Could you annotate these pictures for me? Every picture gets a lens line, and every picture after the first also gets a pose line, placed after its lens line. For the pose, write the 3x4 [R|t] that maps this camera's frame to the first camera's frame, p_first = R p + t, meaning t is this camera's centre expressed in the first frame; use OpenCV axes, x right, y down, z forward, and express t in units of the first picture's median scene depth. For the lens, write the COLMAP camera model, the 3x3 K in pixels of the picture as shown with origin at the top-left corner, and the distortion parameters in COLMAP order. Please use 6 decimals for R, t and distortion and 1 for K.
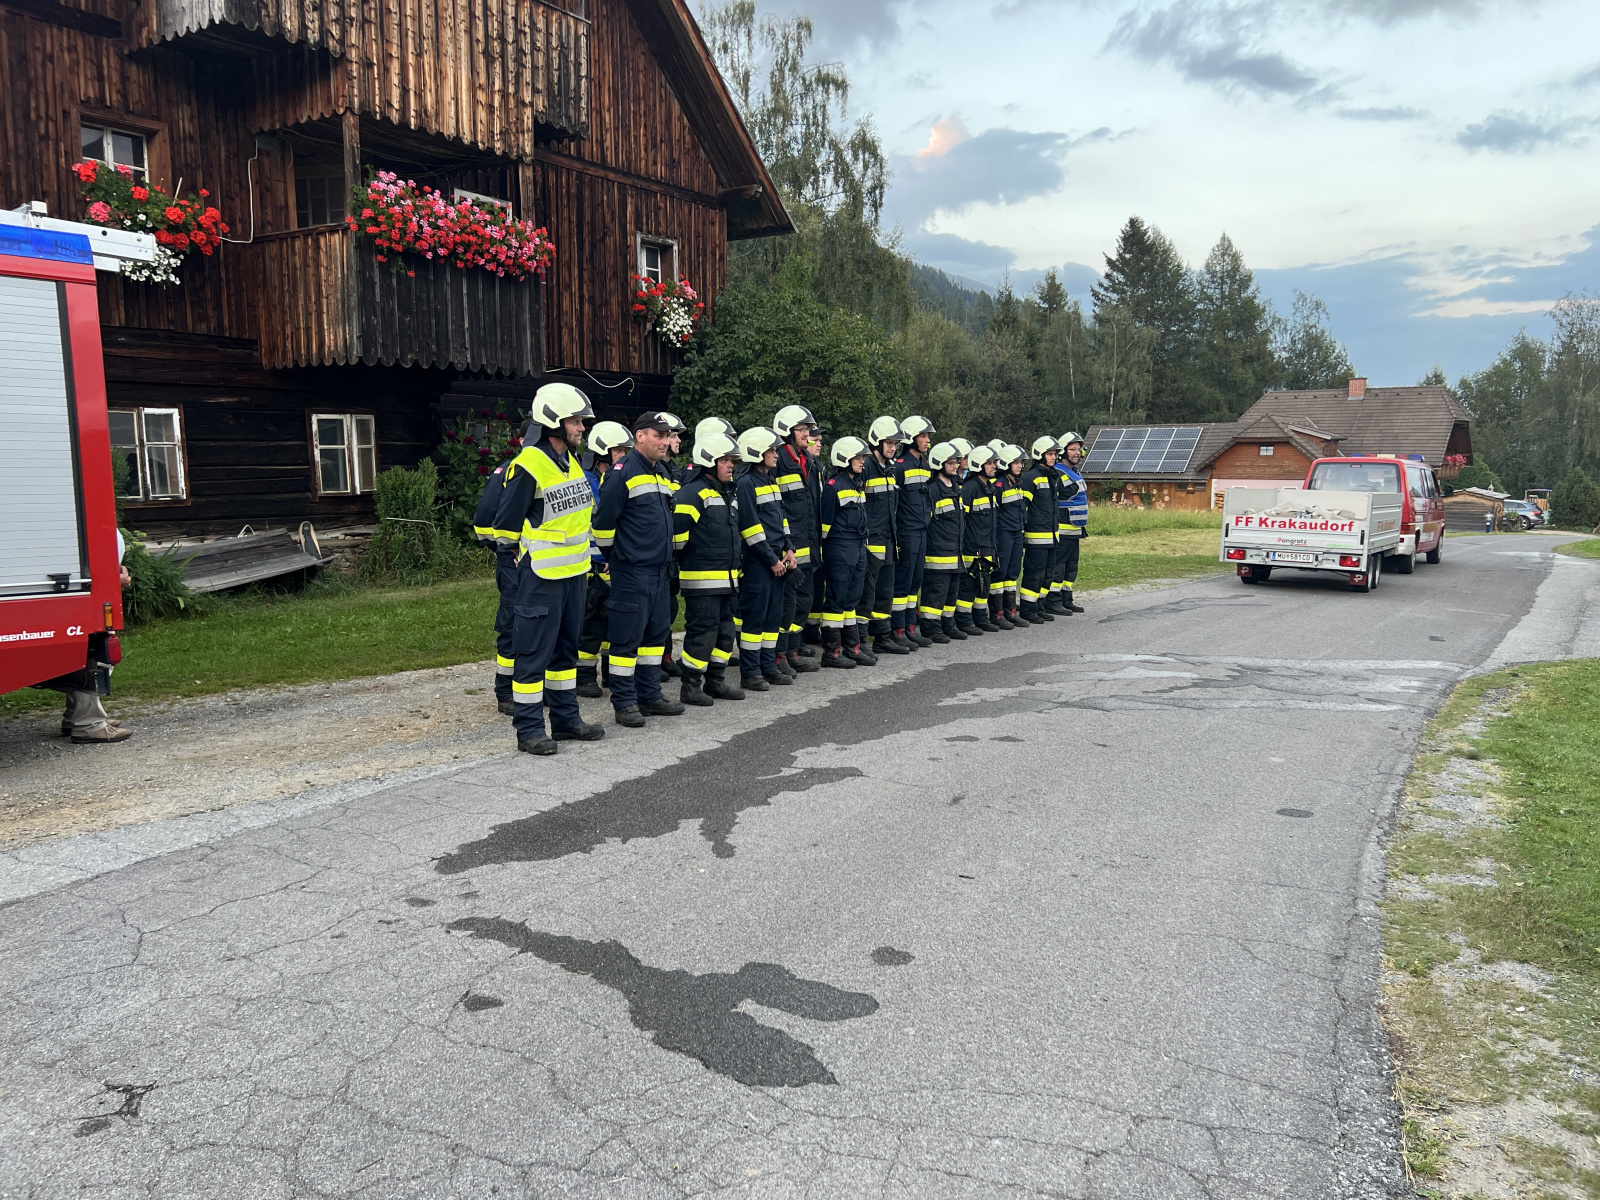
lens RADIAL K [[1226.2, 0, 800.0], [0, 1226.2, 600.0], [0, 0, 1]] dist [0.029525, -0.005603]
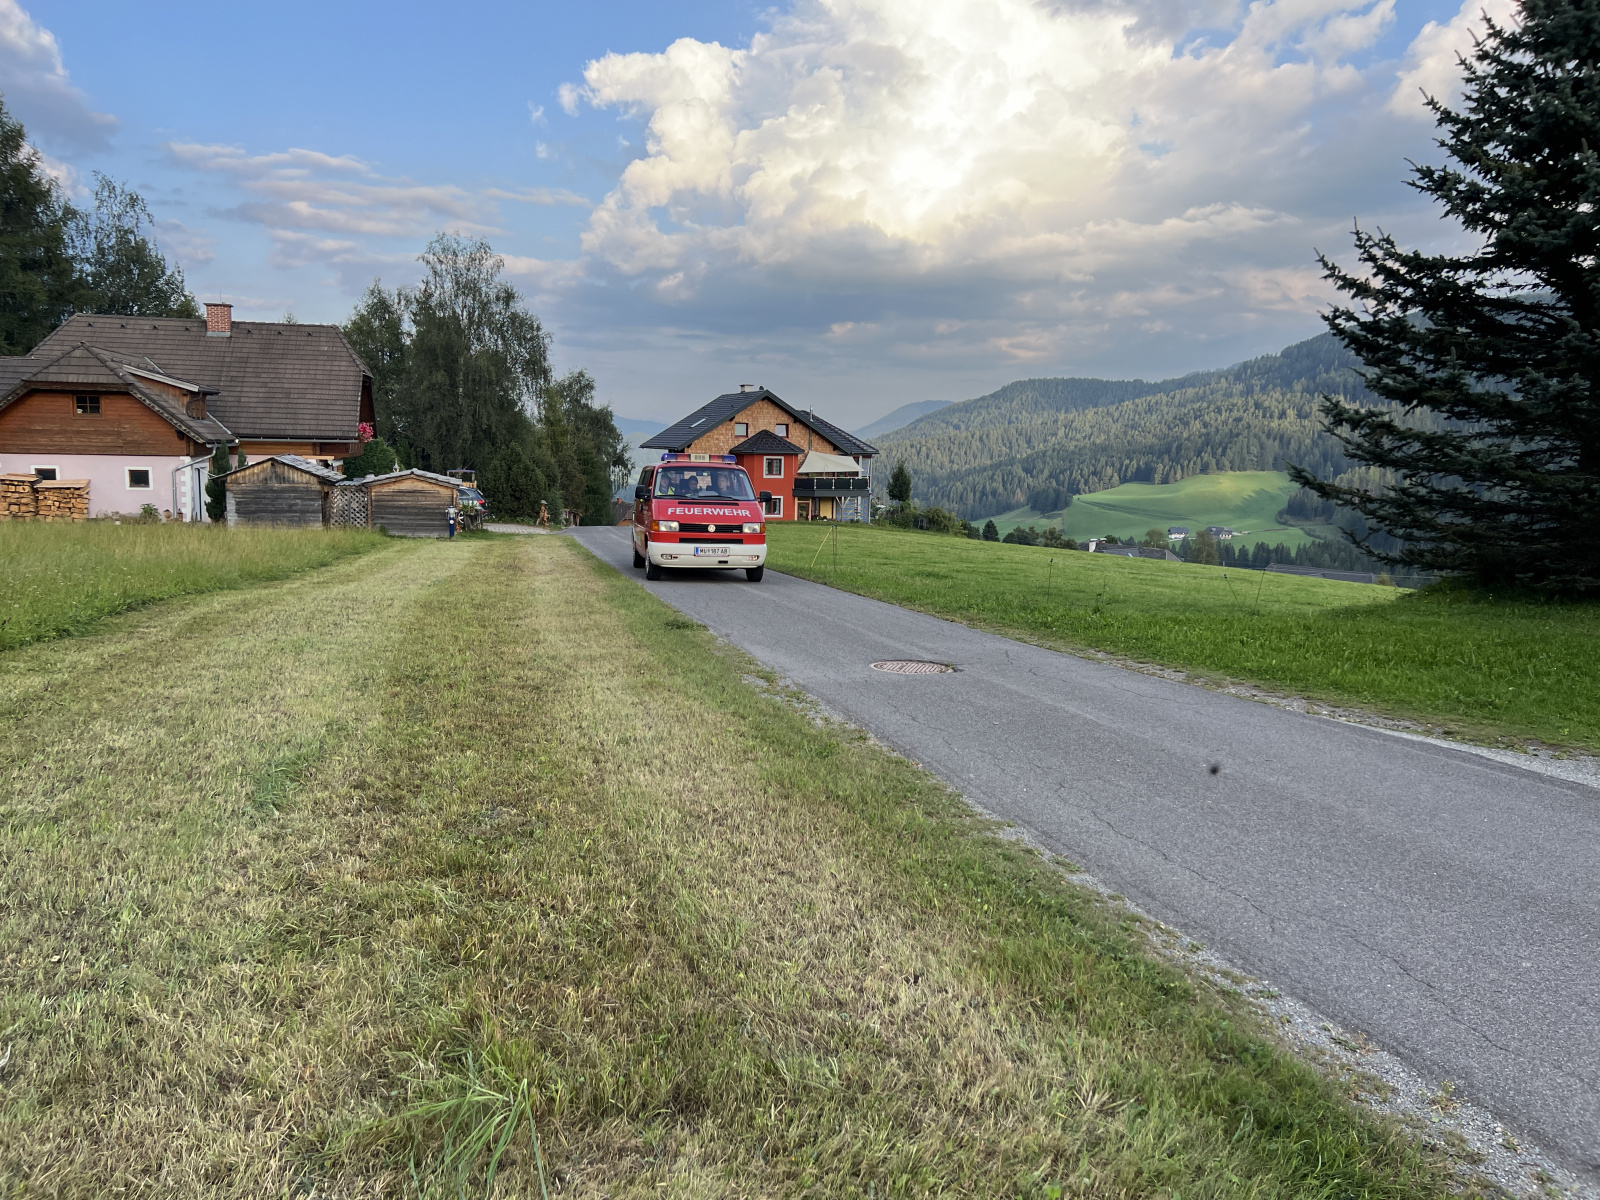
lens RADIAL K [[1226.2, 0, 800.0], [0, 1226.2, 600.0], [0, 0, 1]] dist [0.029525, -0.005603]
pose [[0.622661, -0.088308, 0.777493, 0.102277], [0.071425, 0.995878, 0.055911, -0.031509], [-0.779225, 0.020719, 0.626401, 0.307492]]
